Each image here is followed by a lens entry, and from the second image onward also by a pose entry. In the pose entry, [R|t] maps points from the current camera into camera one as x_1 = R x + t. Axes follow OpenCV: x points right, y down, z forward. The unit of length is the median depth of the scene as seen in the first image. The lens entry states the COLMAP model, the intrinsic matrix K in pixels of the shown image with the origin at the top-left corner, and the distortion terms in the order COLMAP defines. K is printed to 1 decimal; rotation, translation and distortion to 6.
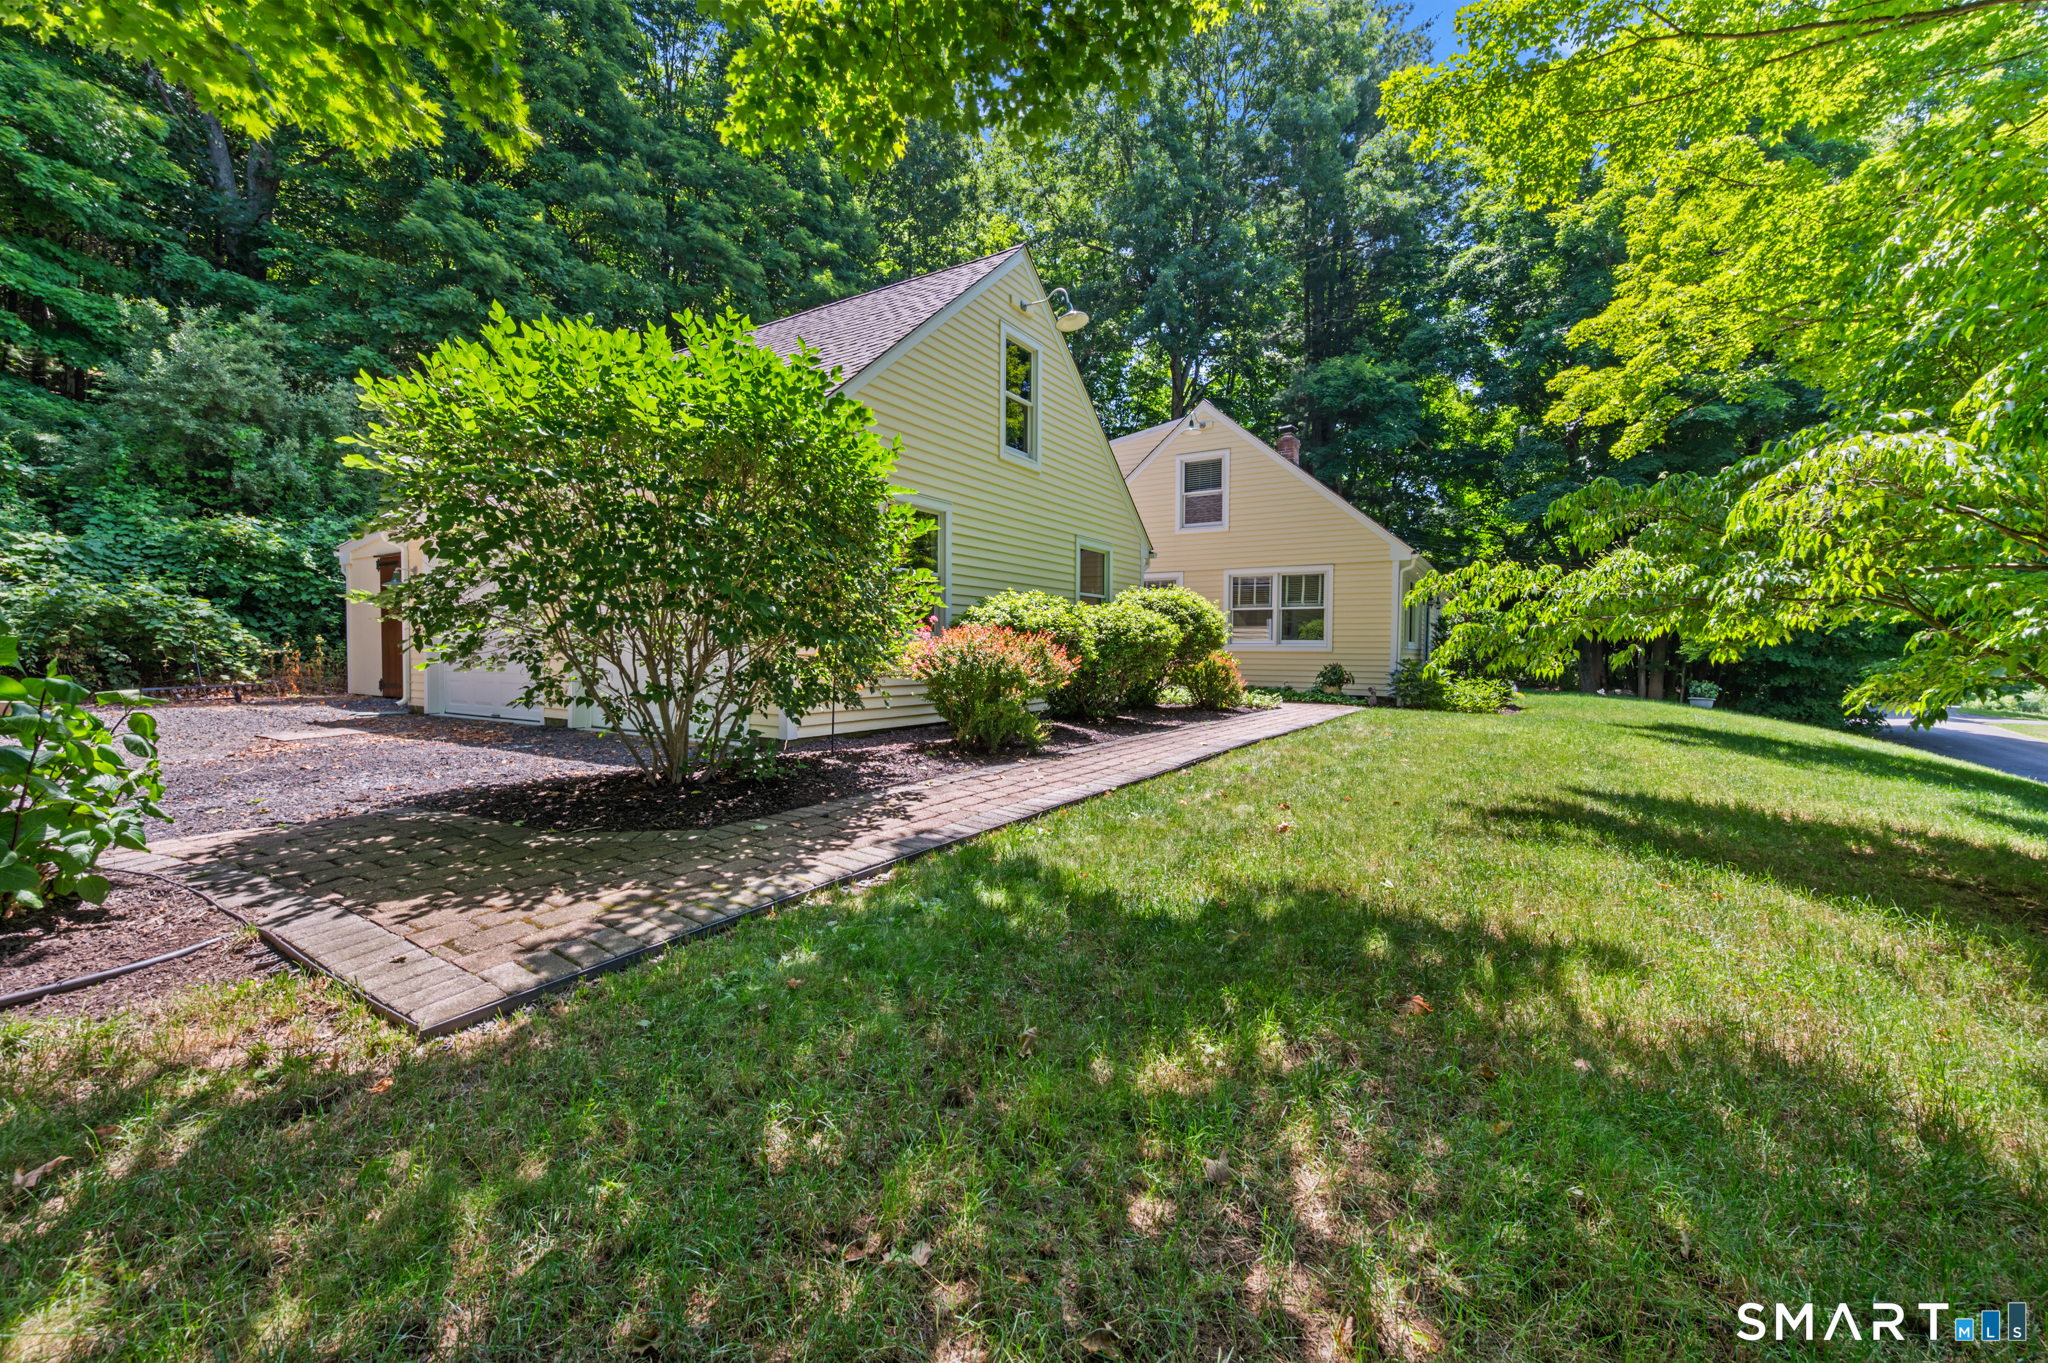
lens RADIAL K [[820.0, 0, 1040.9], [0, 820.0, 676.8], [0, 0, 1]] dist [-0.002397, -0.000118]
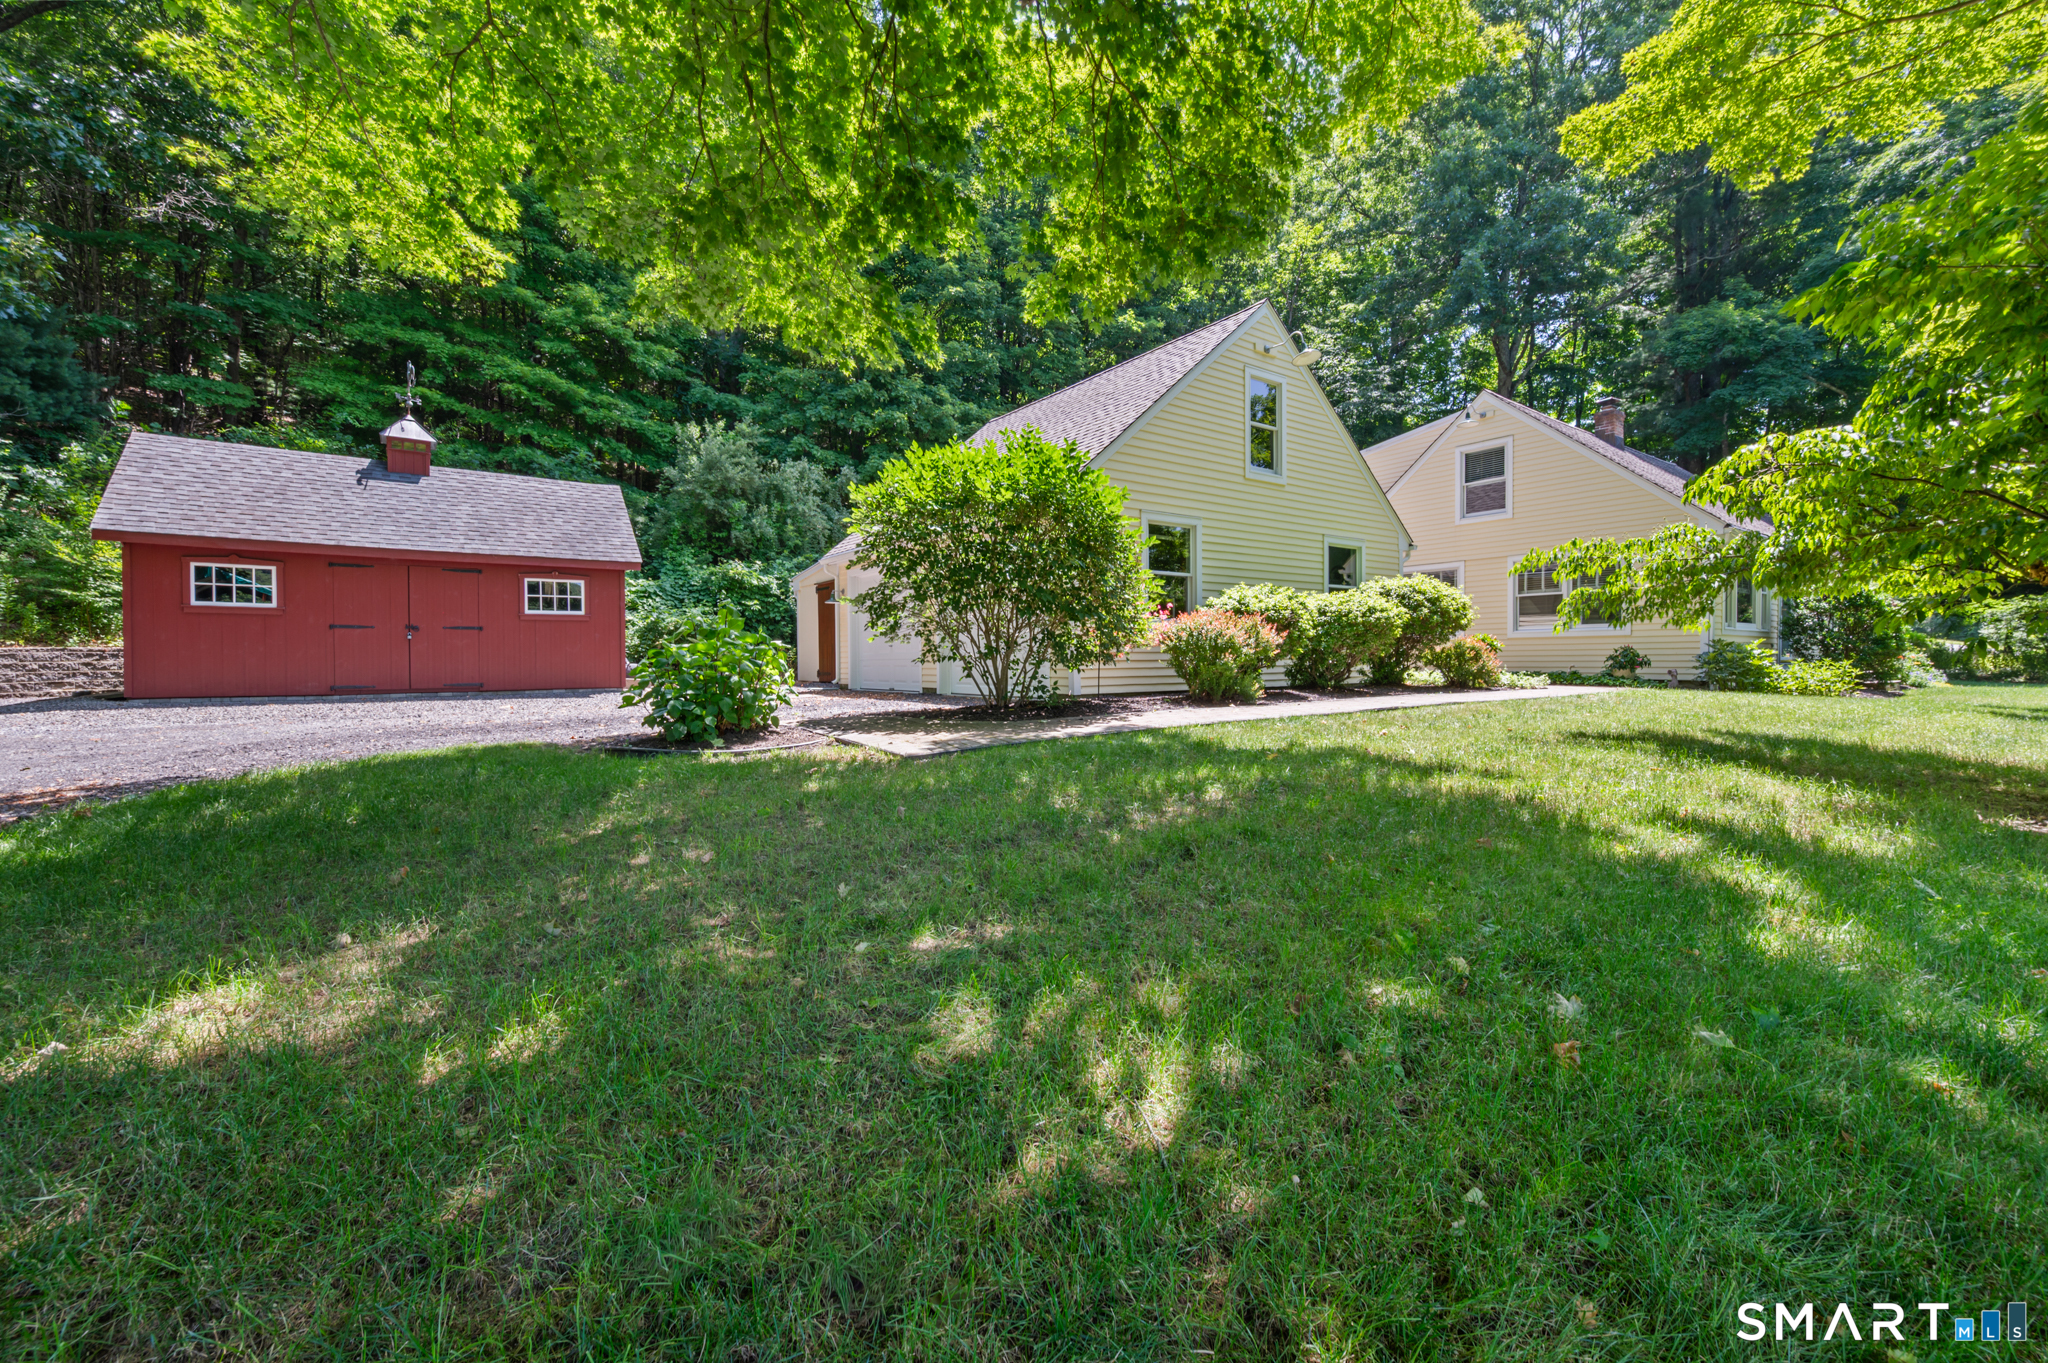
lens RADIAL K [[820.0, 0, 1019.1], [0, 820.0, 674.0], [0, 0, 1]] dist [-0.002397, -0.000118]
pose [[0.917248, -0.005548, -0.398277, 0.138058], [0.000404, 0.999915, -0.013000, 0.047212], [0.398315, 0.011763, 0.917173, -0.281234]]
